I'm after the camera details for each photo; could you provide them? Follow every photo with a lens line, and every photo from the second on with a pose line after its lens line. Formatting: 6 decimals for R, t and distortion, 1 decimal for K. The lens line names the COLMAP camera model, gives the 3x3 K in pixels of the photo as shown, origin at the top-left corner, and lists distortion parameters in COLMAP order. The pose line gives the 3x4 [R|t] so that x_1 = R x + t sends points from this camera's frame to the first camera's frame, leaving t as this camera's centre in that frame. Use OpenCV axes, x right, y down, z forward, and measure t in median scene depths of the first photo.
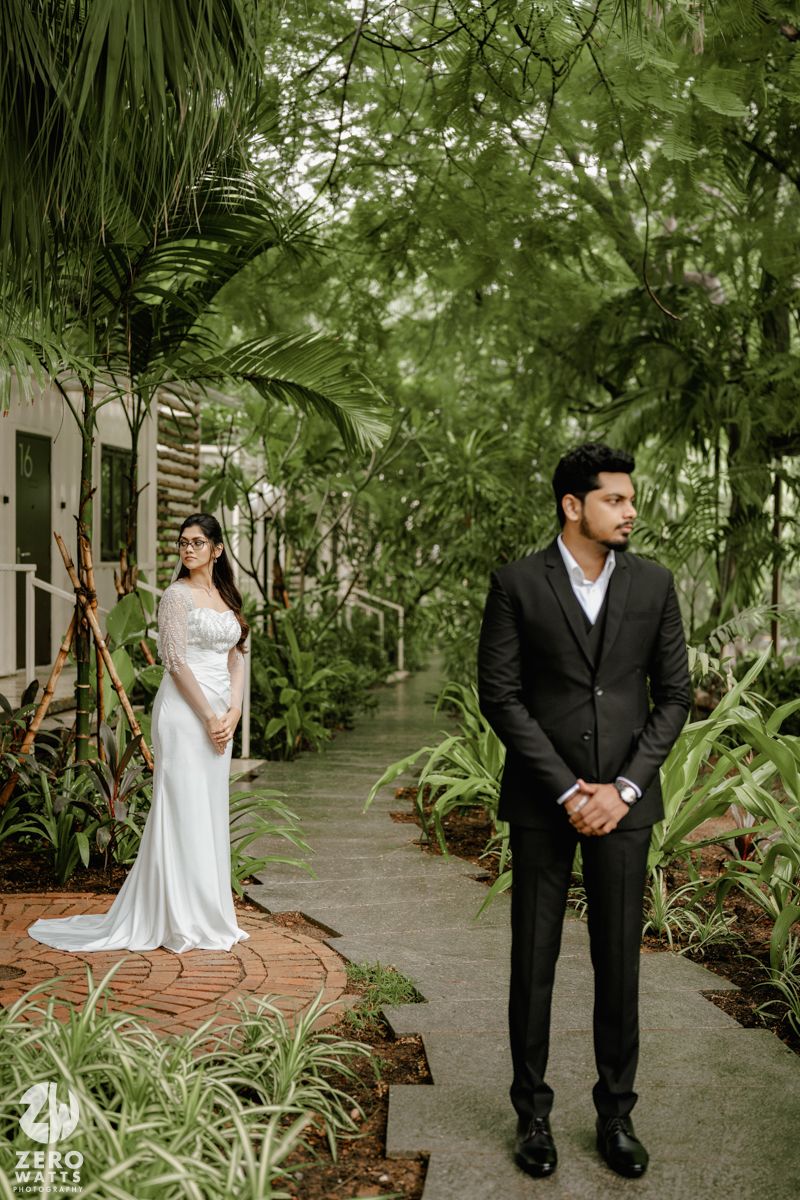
lens RADIAL K [[1758.3, 0, 430.0], [0, 1758.3, 607.0], [0, 0, 1]] dist [-0.007984, 0.000000]
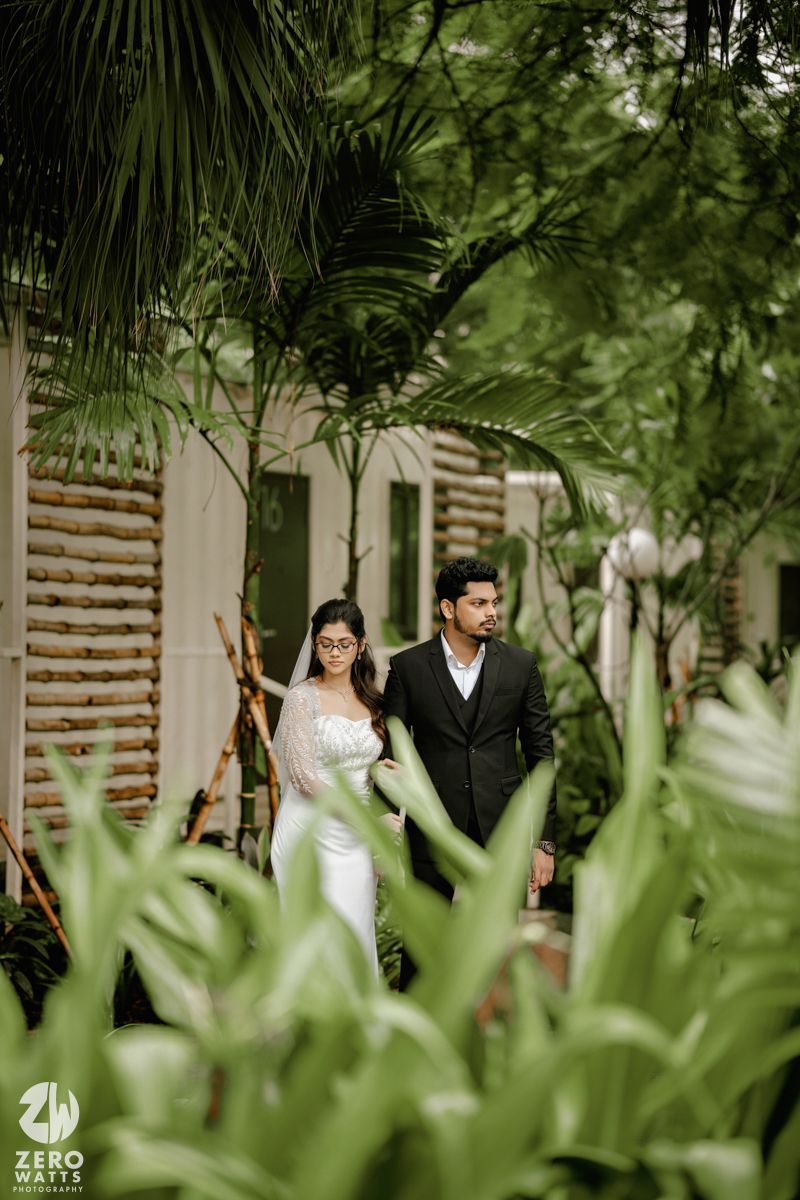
lens RADIAL K [[3022.4, 0, 401.0], [0, 3022.4, 602.4], [0, 0, 1]] dist [0.712795, 0.000000]
pose [[0.969705, -0.002418, -0.244267, 0.231421], [-0.006444, 0.999350, -0.035473, 0.003880], [0.244194, 0.035972, 0.969059, -0.398503]]
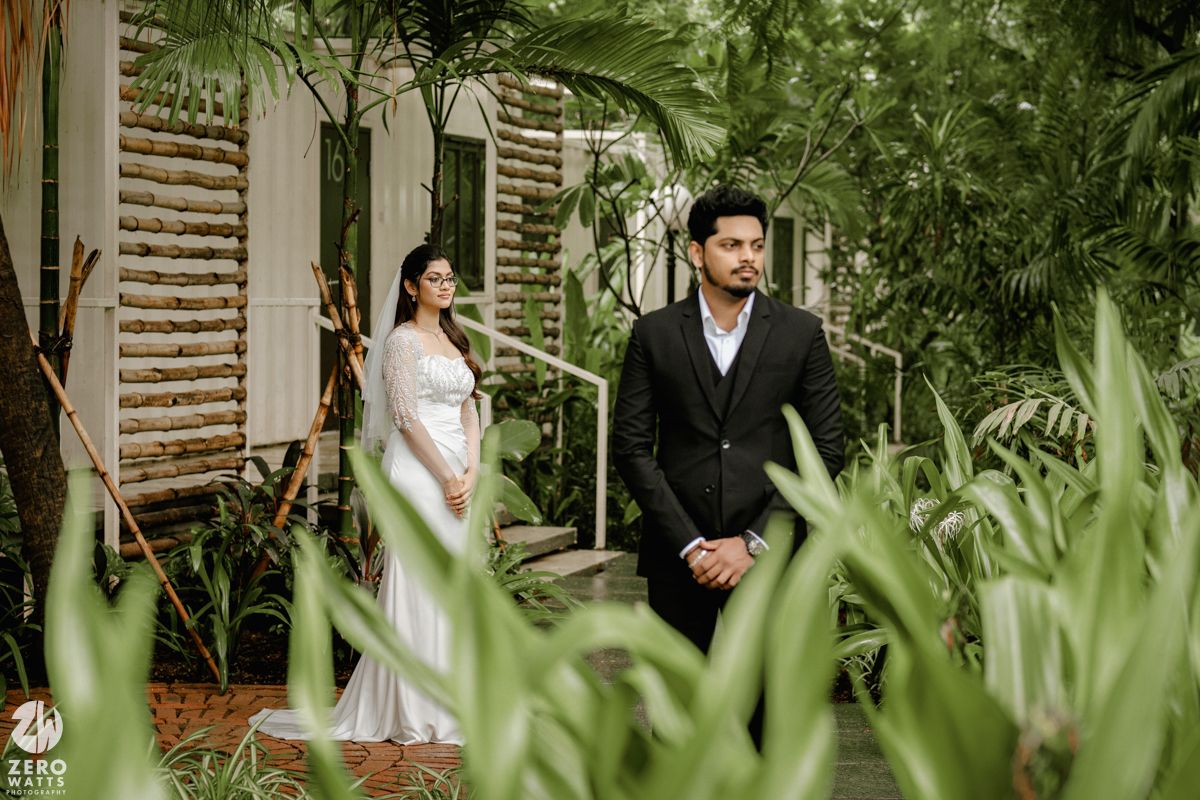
lens RADIAL K [[2670.9, 0, 627.0], [0, 2670.9, 458.1], [0, 0, 1]] dist [-0.098594, 0.000000]
pose [[0.987773, 0.011655, -0.155466, 0.130586], [-0.005397, 0.999160, 0.040615, -0.002031], [0.155809, -0.039279, 0.987006, -0.226056]]
